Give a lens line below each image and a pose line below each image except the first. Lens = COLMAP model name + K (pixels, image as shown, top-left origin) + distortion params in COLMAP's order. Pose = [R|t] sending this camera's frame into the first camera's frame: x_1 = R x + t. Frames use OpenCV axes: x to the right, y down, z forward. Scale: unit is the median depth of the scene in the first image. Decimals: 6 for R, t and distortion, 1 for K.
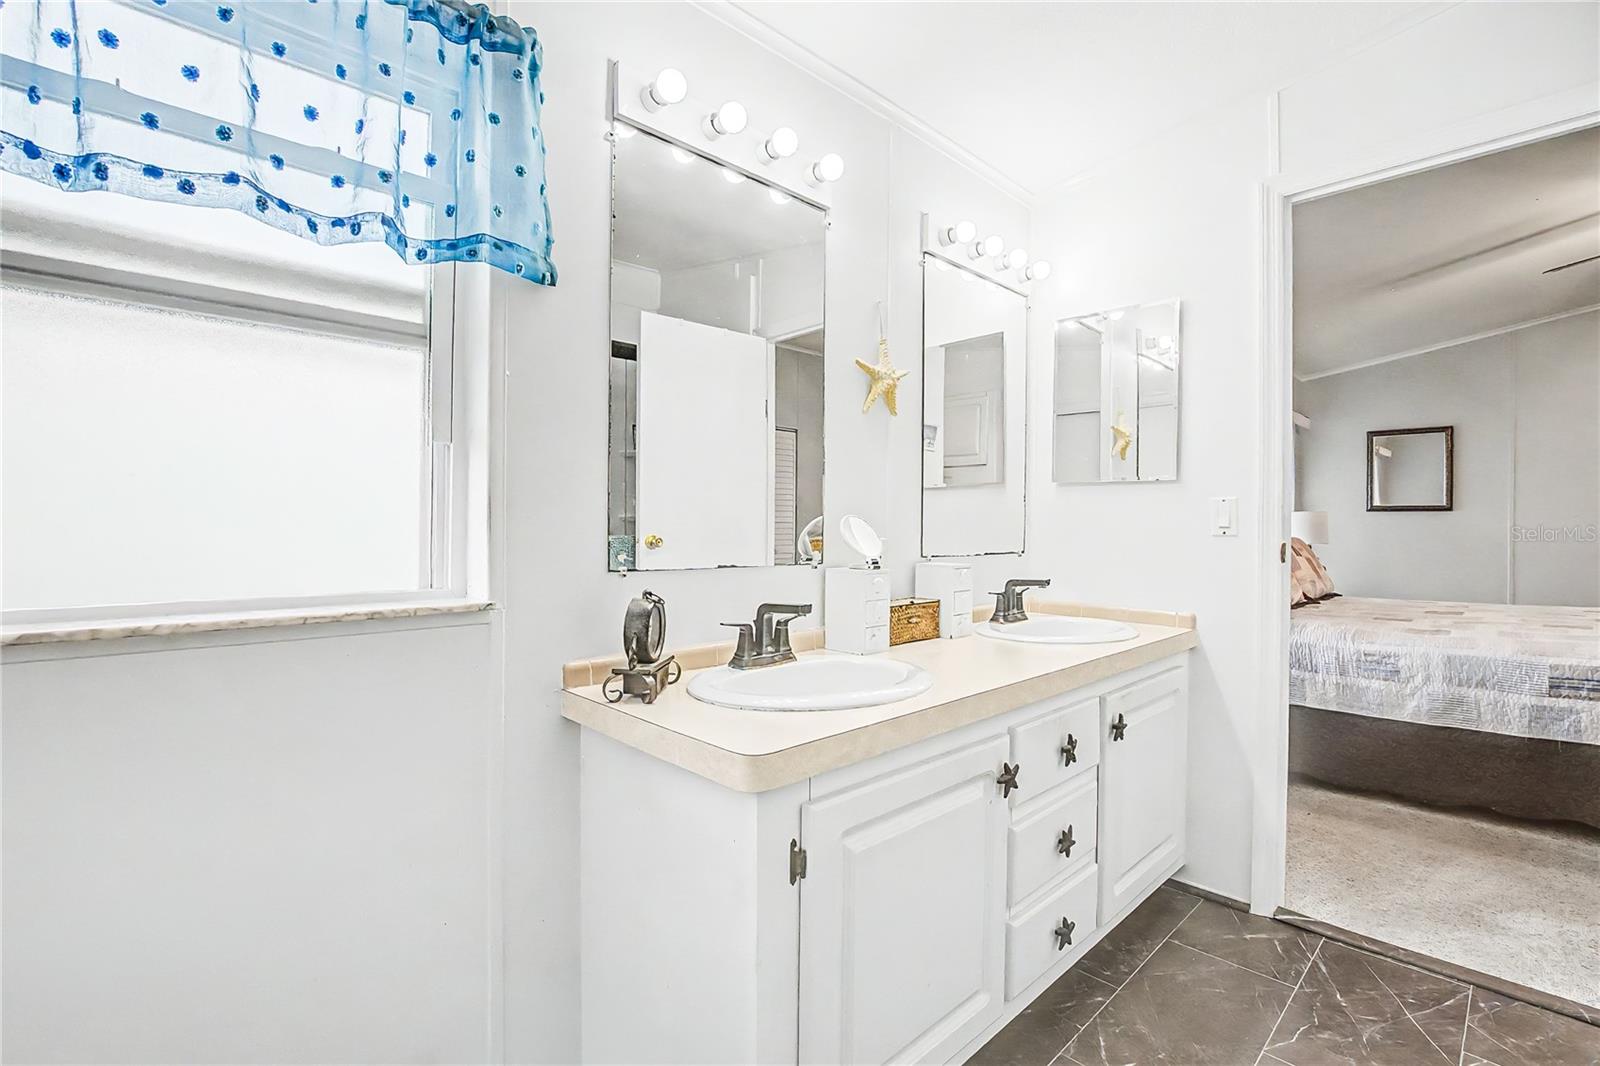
lens RADIAL K [[740.8, 0, 800.3], [0, 740.8, 527.2], [0, 0, 1]] dist [-0.001053, -0.000610]
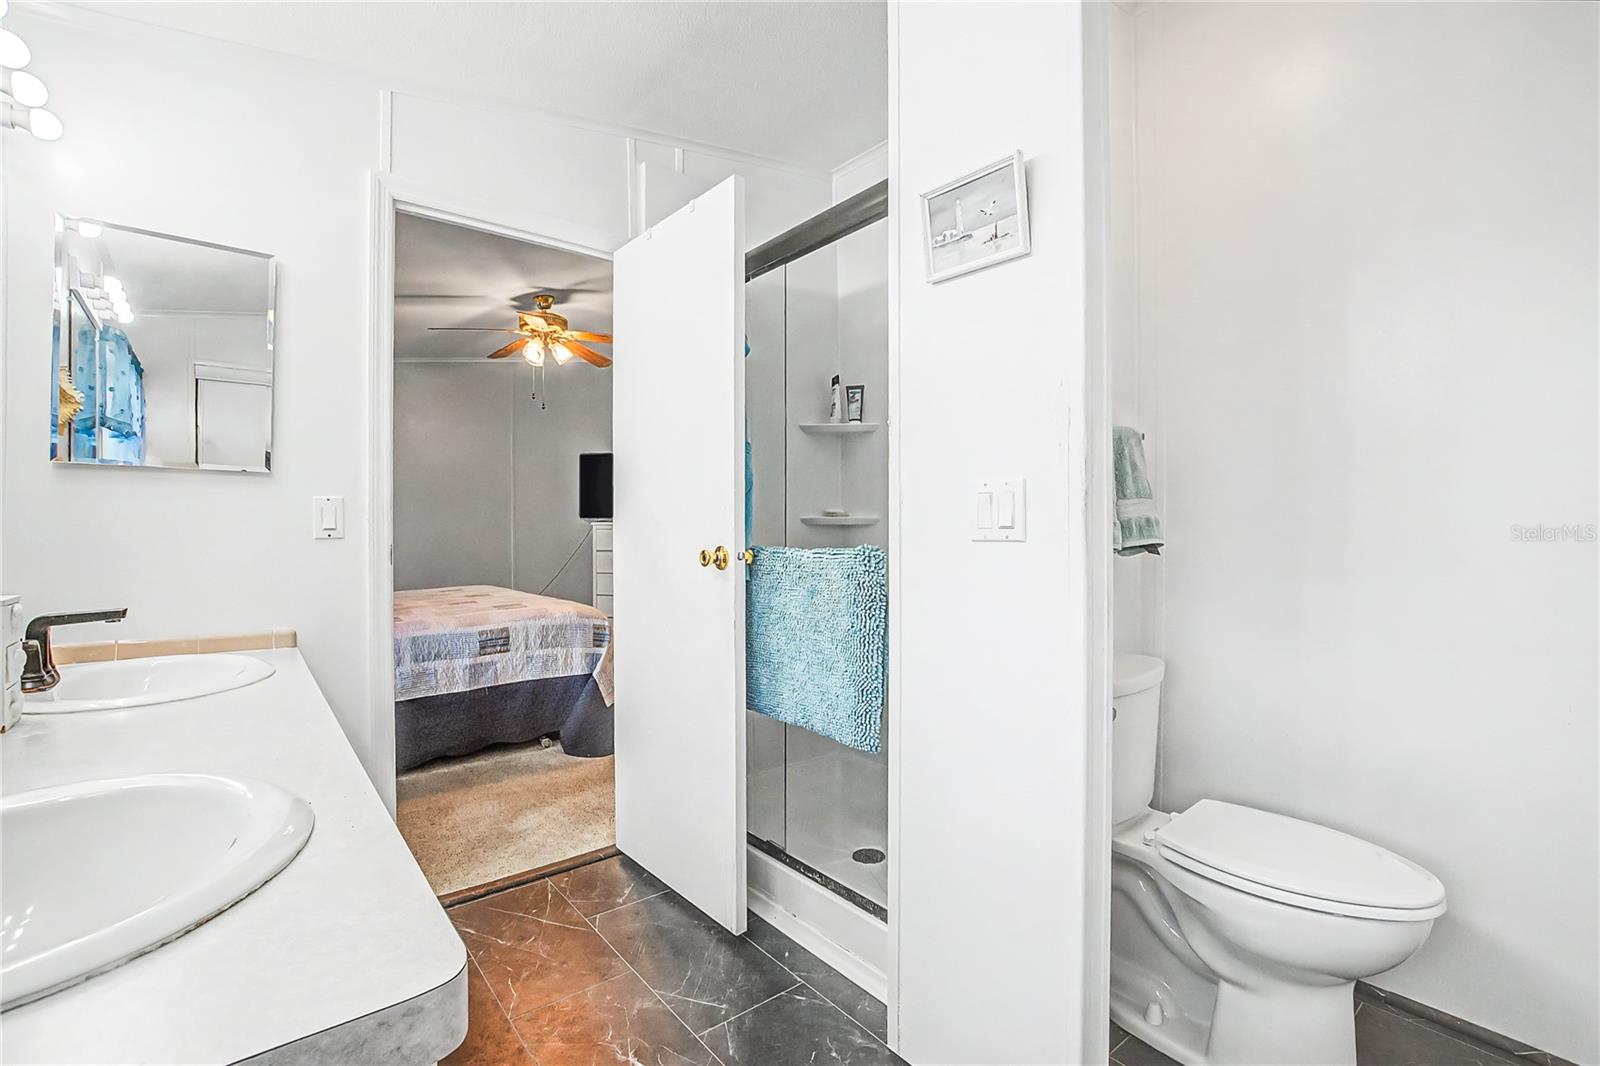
lens RADIAL K [[740.8, 0, 800.1], [0, 740.8, 530.8], [0, 0, 1]] dist [-0.001053, -0.000610]
pose [[0.102824, -0.007530, 0.994671, -0.246383], [0.001409, 0.999971, 0.007424, -0.003699], [-0.994699, 0.000638, 0.102832, 0.294980]]
